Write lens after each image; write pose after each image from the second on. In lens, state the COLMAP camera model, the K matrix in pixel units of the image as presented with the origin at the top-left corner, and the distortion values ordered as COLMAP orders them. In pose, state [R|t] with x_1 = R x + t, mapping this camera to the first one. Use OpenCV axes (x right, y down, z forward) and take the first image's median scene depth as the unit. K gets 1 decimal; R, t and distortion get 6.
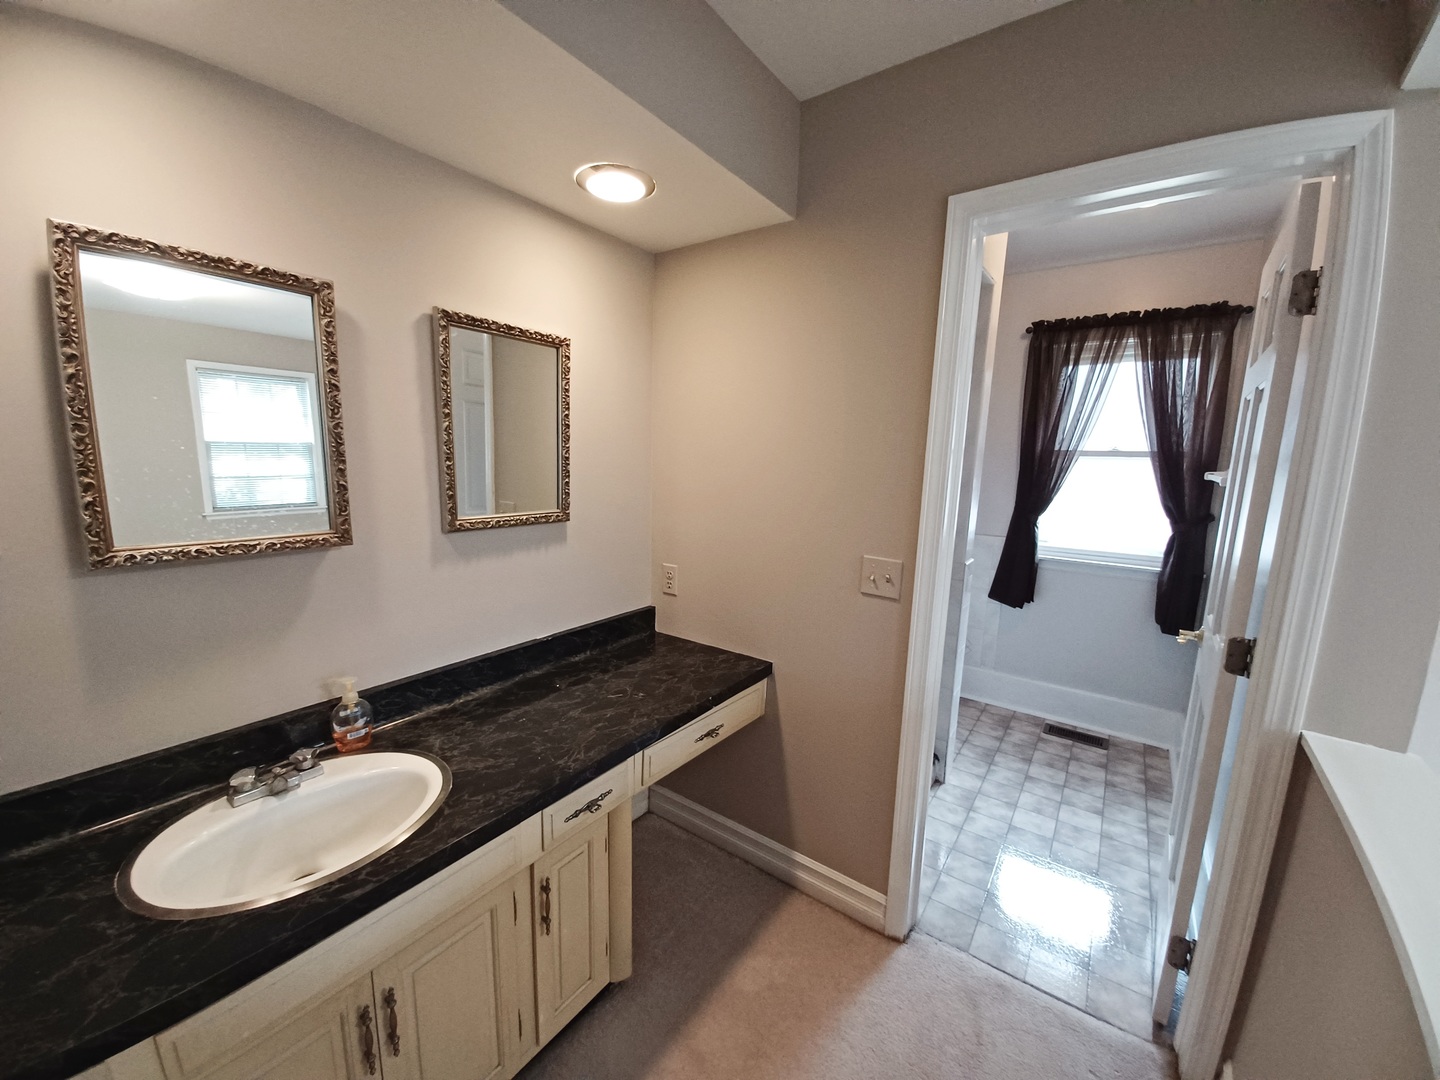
lens RADIAL K [[561.8, 0, 717.7], [0, 561.8, 548.4], [0, 0, 1]] dist [0.036345, -0.022558]
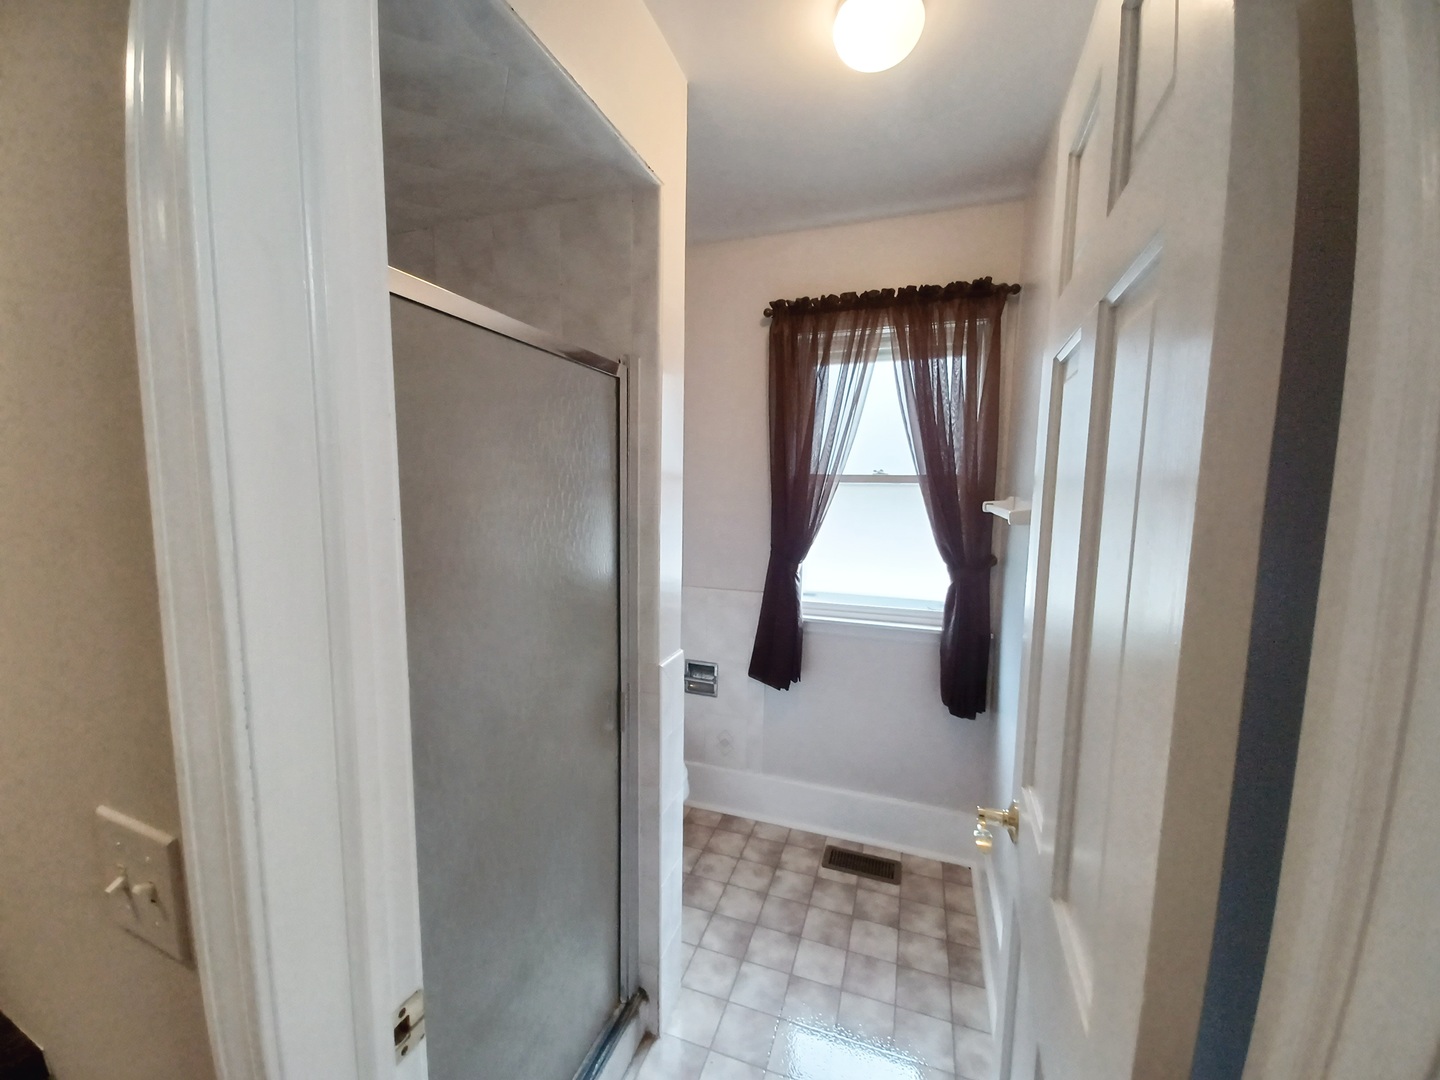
lens RADIAL K [[561.8, 0, 717.7], [0, 561.8, 548.4], [0, 0, 1]] dist [0.036345, -0.022558]
pose [[0.959980, -0.040076, 0.277185, 0.289638], [0.055434, 0.997318, -0.047790, -0.051947], [-0.274527, 0.061243, 0.959627, 0.357508]]
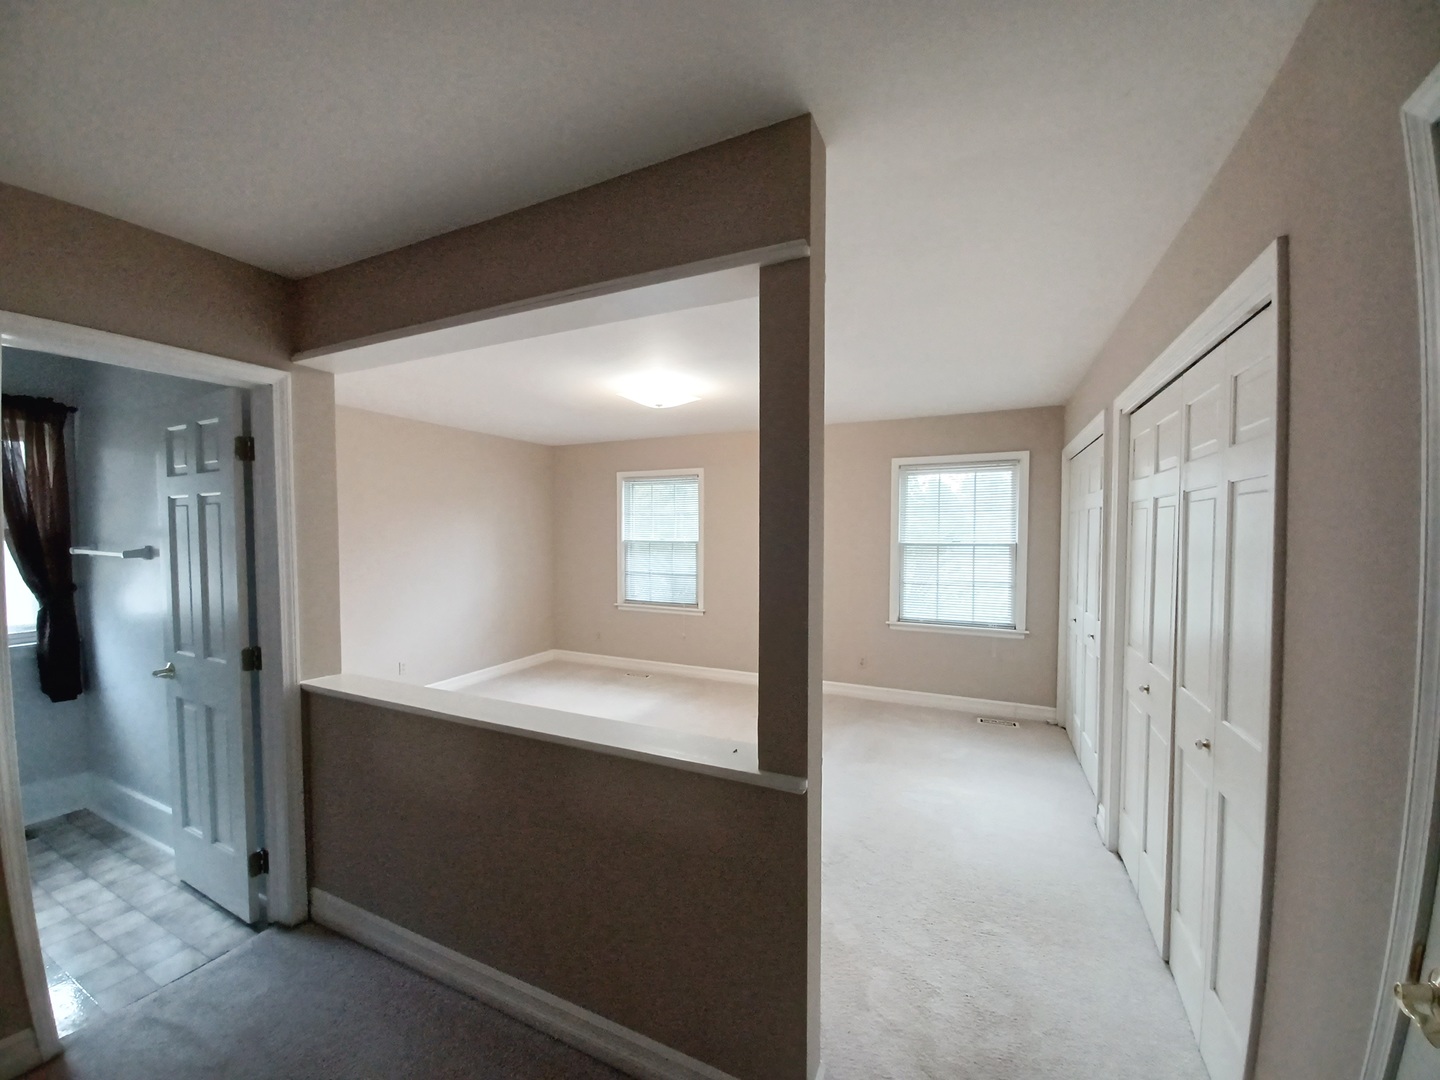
lens RADIAL K [[561.8, 0, 717.7], [0, 561.8, 548.4], [0, 0, 1]] dist [0.036345, -0.022558]
pose [[-0.189612, -0.063156, 0.979826, -0.437274], [0.162226, 0.982199, 0.094703, -0.027584], [-0.968365, 0.176910, -0.175991, -0.032719]]
